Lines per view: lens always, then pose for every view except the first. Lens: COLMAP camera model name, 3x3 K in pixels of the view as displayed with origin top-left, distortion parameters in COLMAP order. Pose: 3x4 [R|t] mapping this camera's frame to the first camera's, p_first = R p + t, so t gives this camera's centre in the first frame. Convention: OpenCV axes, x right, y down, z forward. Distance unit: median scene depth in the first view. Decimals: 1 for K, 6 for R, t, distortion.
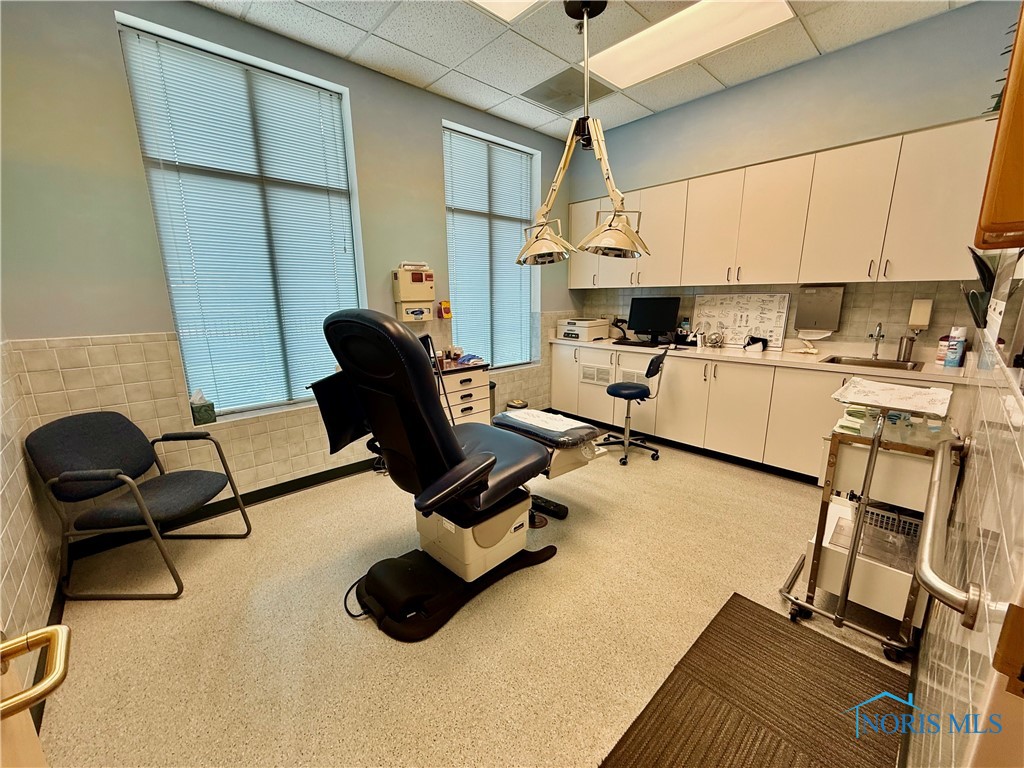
lens RADIAL K [[407.8, 0, 508.9], [0, 407.8, 382.3], [0, 0, 1]] dist [-0.000023, -0.000231]
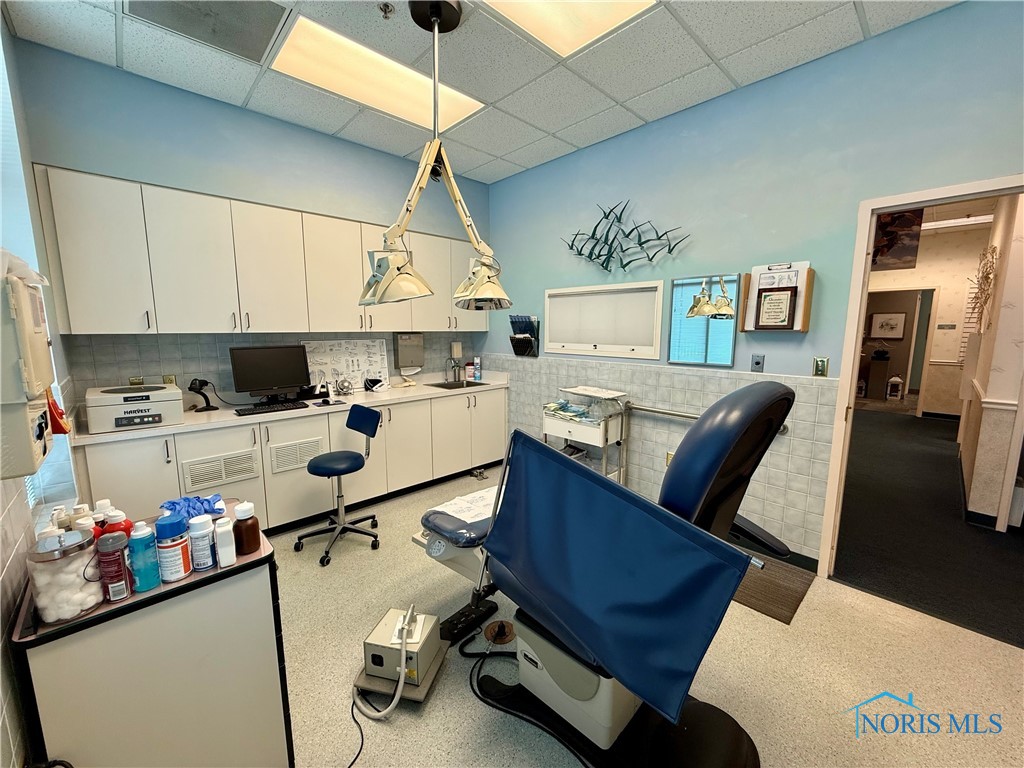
lens RADIAL K [[407.8, 0, 511.5], [0, 407.8, 383.6], [0, 0, 1]] dist [-0.000023, -0.000231]
pose [[-0.006433, -0.131248, 0.991329, -0.466811], [0.204403, 0.970245, 0.129783, -0.161902], [-0.978866, 0.203465, 0.020586, 0.611542]]
